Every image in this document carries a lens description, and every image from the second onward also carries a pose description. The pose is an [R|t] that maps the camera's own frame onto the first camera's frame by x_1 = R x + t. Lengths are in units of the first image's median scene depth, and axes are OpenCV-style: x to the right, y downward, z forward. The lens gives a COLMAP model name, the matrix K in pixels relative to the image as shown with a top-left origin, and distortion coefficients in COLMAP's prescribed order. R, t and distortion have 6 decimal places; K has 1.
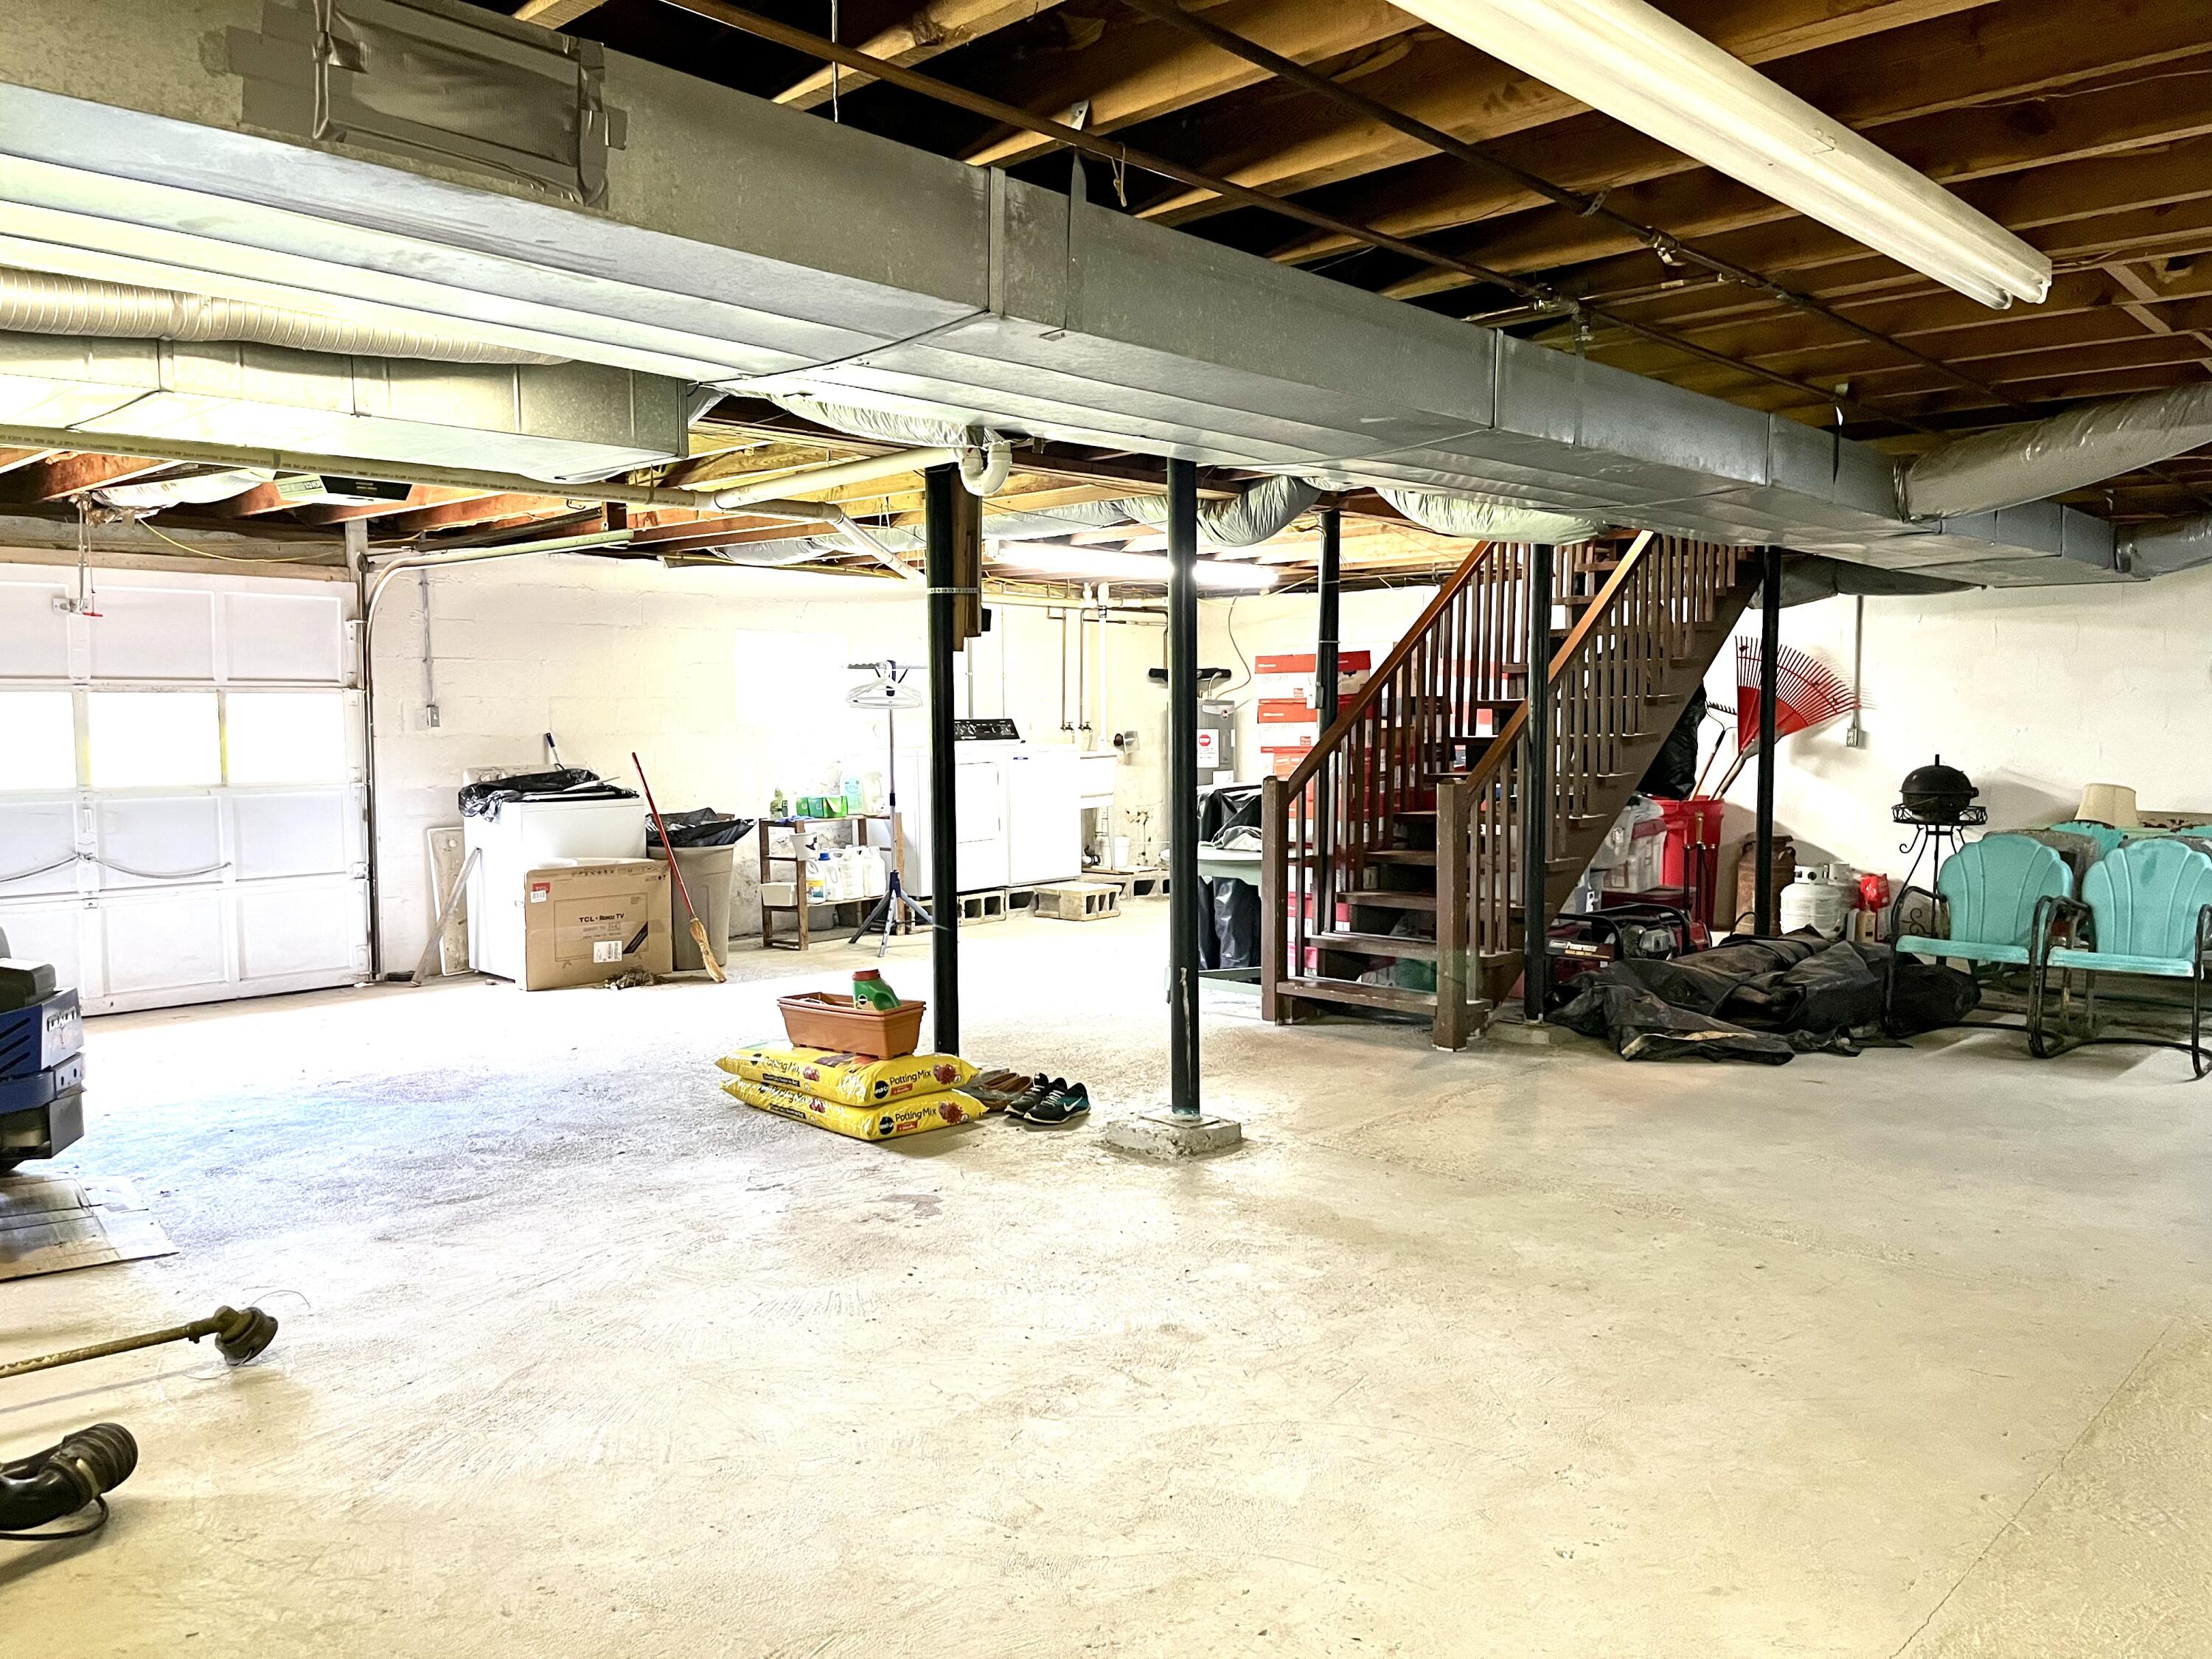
lens RADIAL K [[1694.2, 0, 1100.3], [0, 1694.2, 838.1], [0, 0, 1]] dist [0.065558, -0.094778]
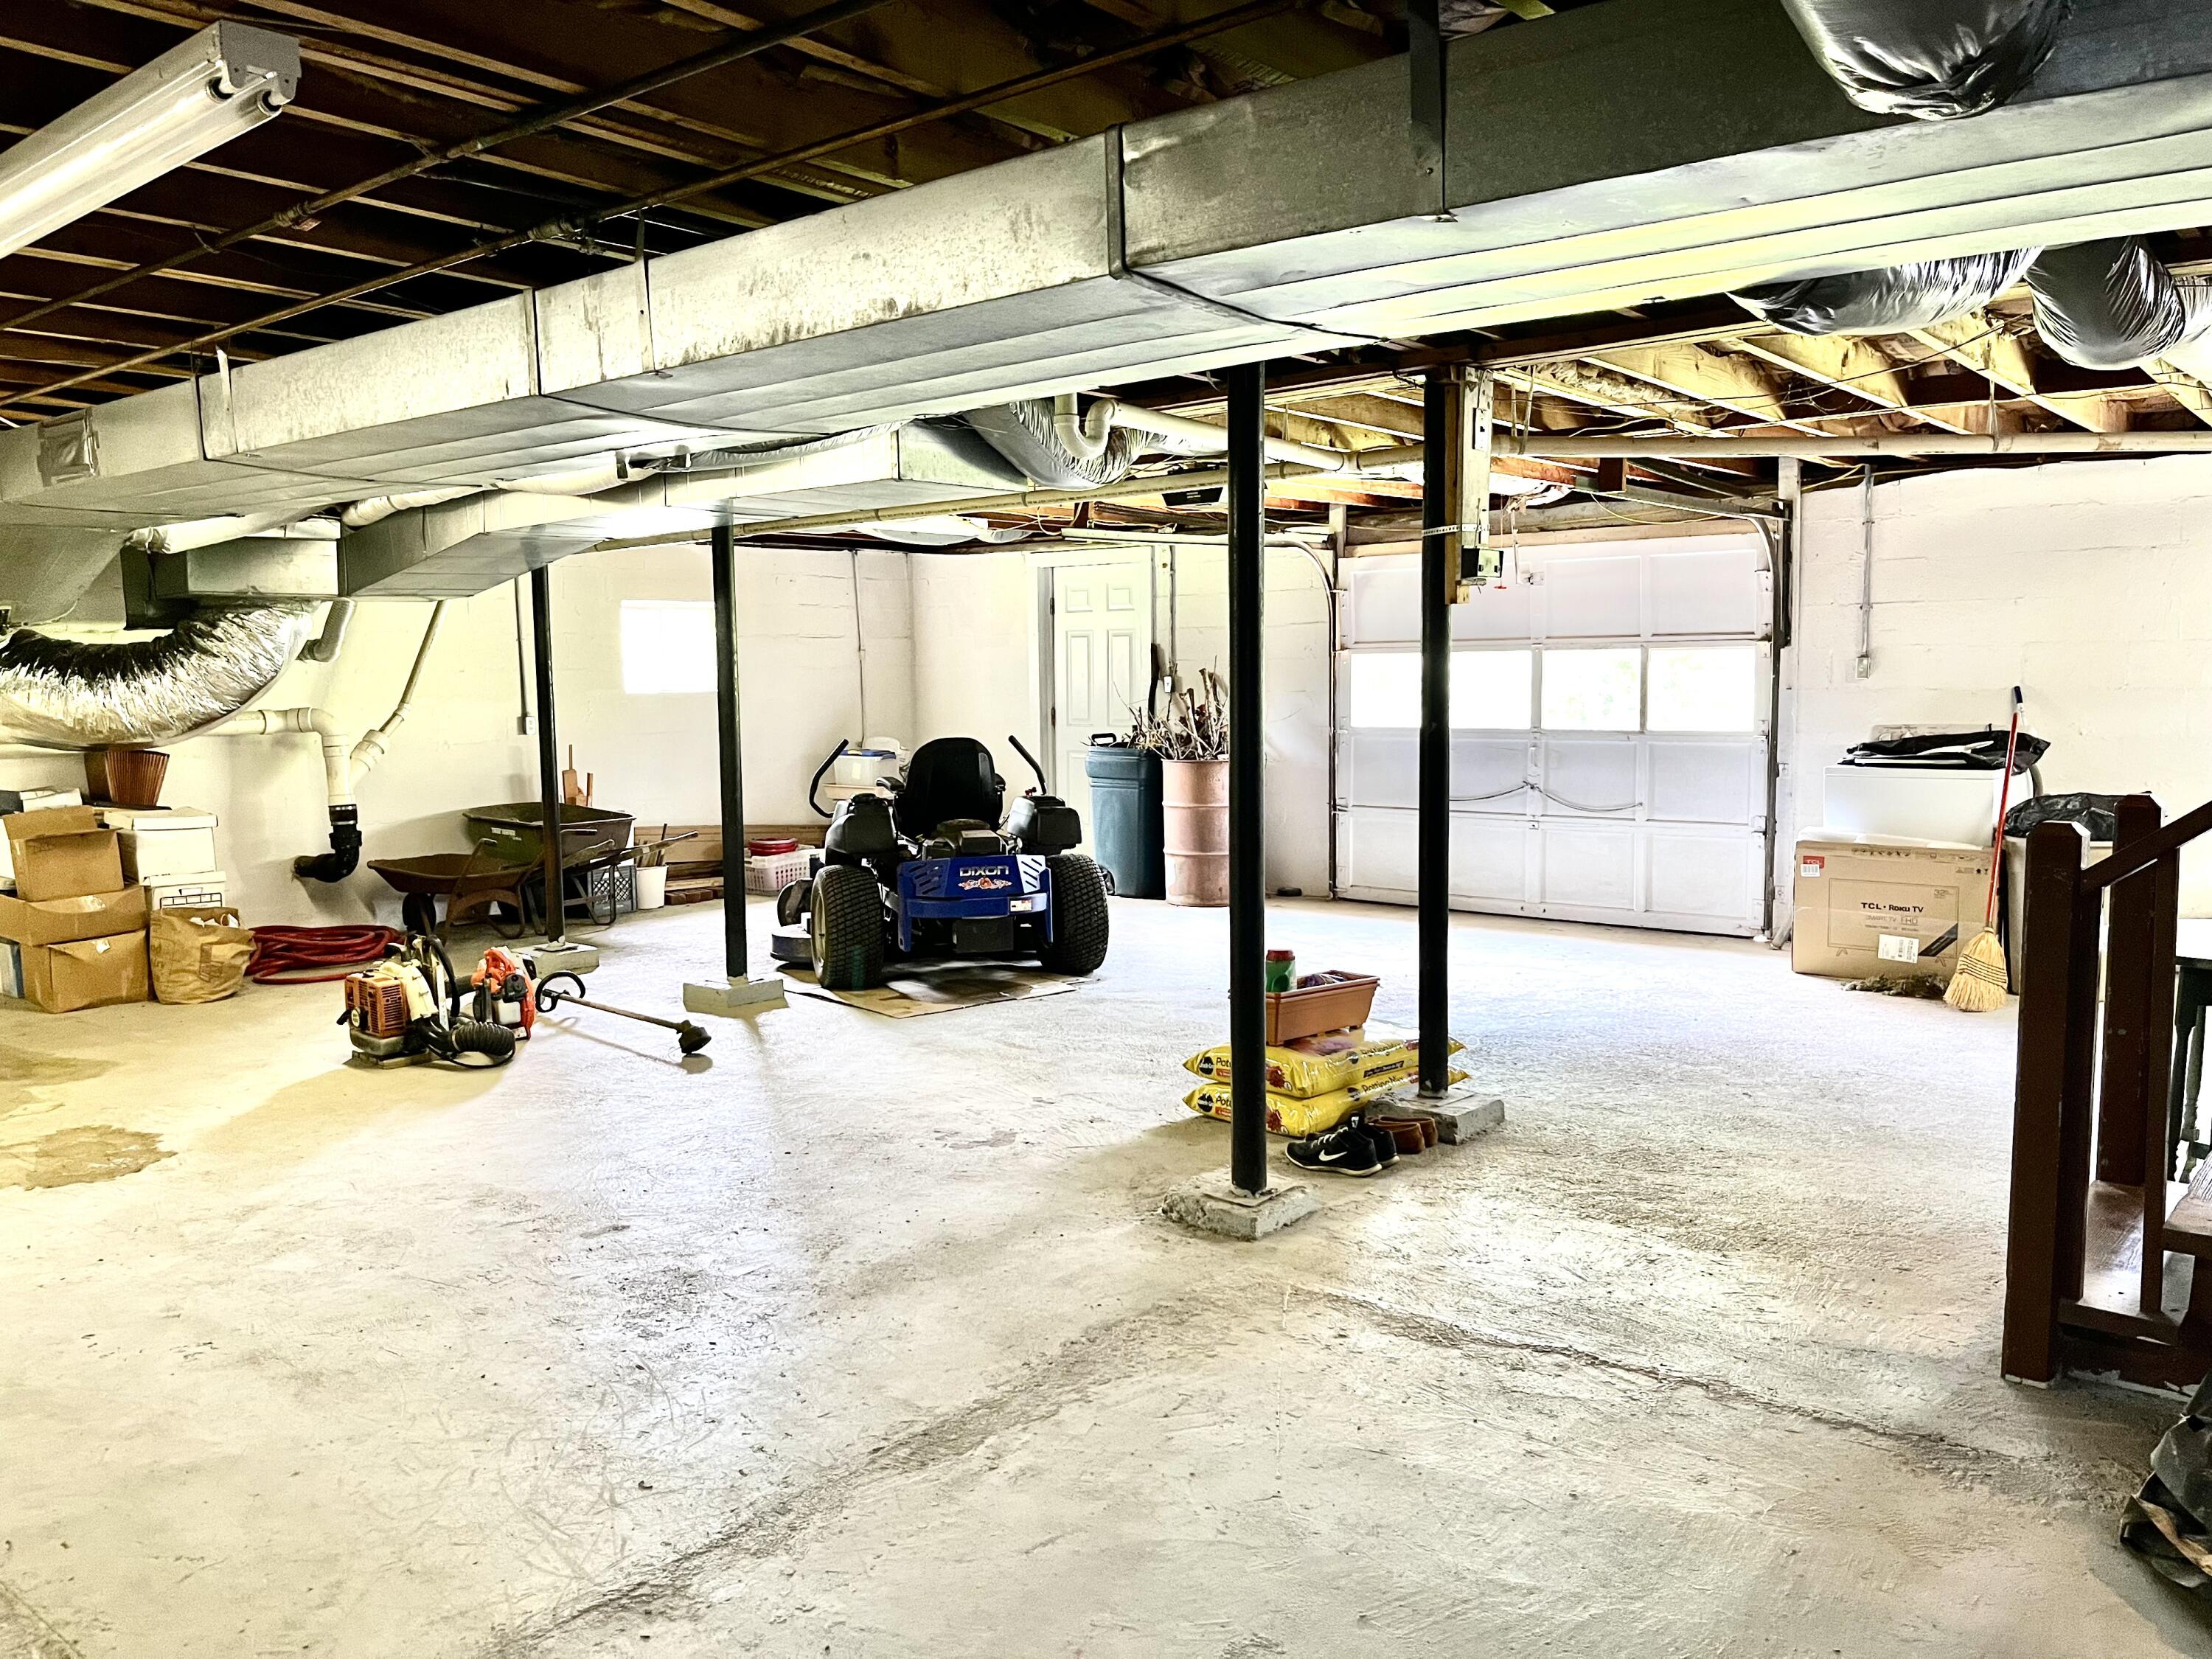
lens RADIAL K [[1694.2, 0, 1100.3], [0, 1694.2, 838.1], [0, 0, 1]] dist [0.065558, -0.094778]
pose [[0.056180, 0.104321, -0.992956, 0.586545], [-0.059893, 0.993087, 0.100946, -0.055356], [0.996623, 0.053800, 0.062040, 0.615556]]
